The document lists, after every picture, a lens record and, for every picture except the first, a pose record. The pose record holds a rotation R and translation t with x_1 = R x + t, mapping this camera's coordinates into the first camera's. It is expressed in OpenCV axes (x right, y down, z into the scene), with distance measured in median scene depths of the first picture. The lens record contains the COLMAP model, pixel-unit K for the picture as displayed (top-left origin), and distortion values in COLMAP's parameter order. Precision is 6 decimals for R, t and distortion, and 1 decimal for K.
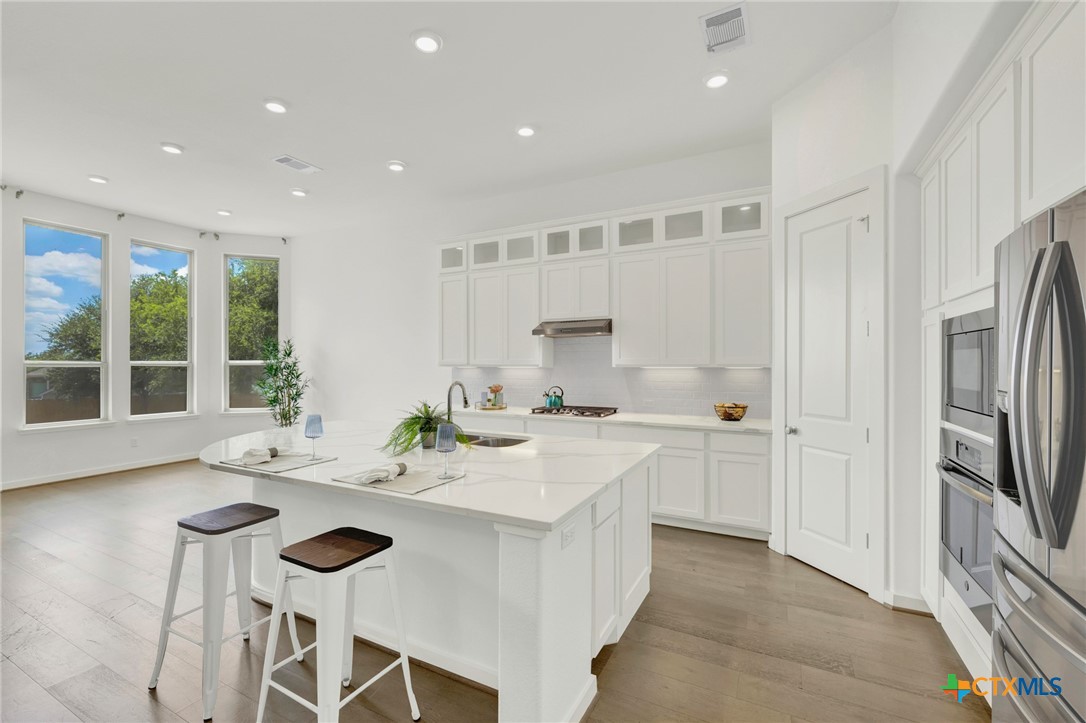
lens RADIAL K [[468.2, 0, 543.0], [0, 468.2, 361.5], [0, 0, 1]] dist [-0.001037, -0.000019]
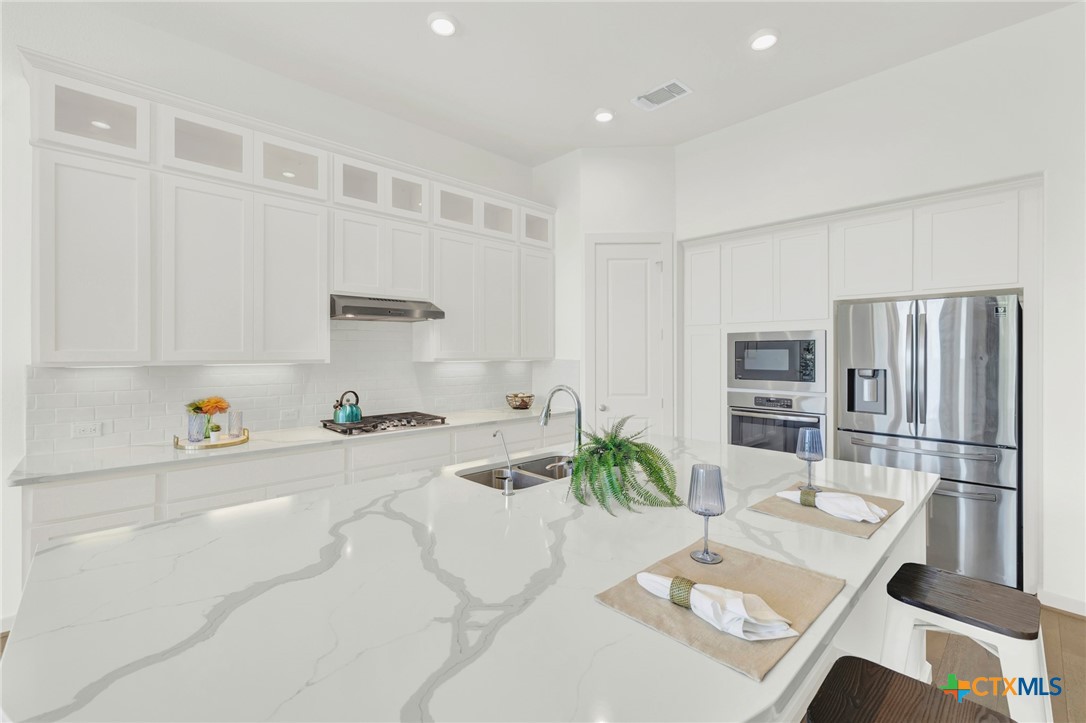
lens RADIAL K [[468.2, 0, 543.0], [0, 468.2, 361.5], [0, 0, 1]] dist [-0.001037, -0.000019]
pose [[0.327416, -0.006781, 0.944856, -0.563447], [0.000162, 0.999975, 0.007120, 0.005658], [-0.944880, -0.002178, 0.327409, 0.539898]]
